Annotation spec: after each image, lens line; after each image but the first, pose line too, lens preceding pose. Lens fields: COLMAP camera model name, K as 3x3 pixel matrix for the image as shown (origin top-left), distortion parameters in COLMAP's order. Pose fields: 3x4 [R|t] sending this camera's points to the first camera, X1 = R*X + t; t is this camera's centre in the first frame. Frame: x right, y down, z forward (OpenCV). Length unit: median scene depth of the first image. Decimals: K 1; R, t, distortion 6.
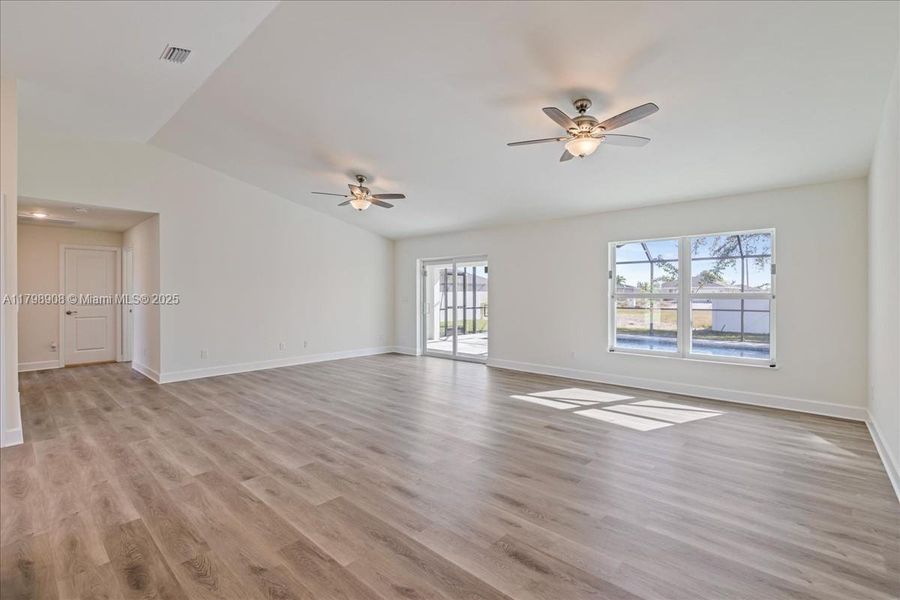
lens RADIAL K [[395.1, 0, 450.0], [0, 395.1, 300.0], [0, 0, 1]] dist [0.001047, 0.000258]
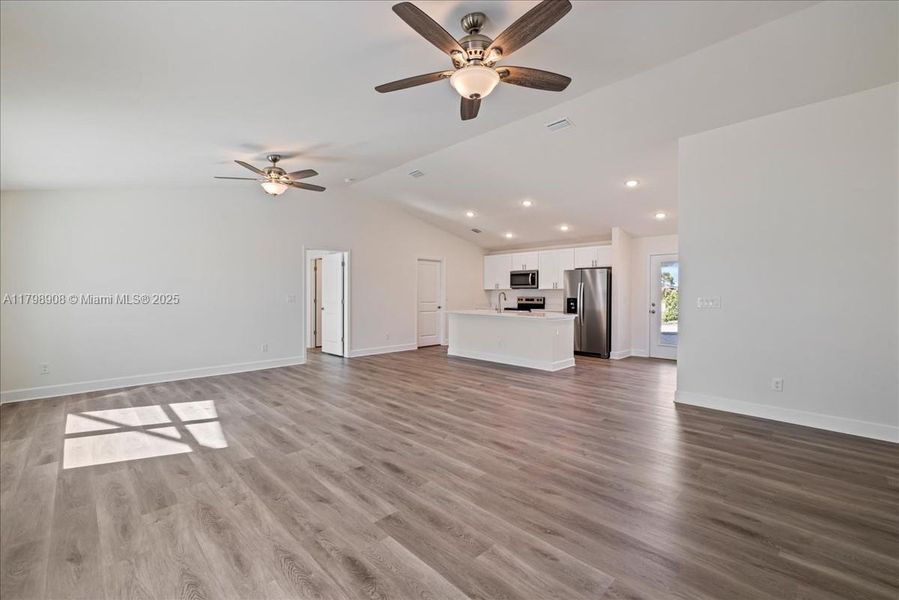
lens RADIAL K [[378.8, 0, 443.9], [0, 378.8, 297.3], [0, 0, 1]] dist [0.000310, -0.000059]
pose [[-0.997654, -0.003365, 0.068371, -0.339557], [-0.001856, 0.999754, 0.022118, -0.030115], [-0.068429, 0.021939, -0.997415, 2.200089]]
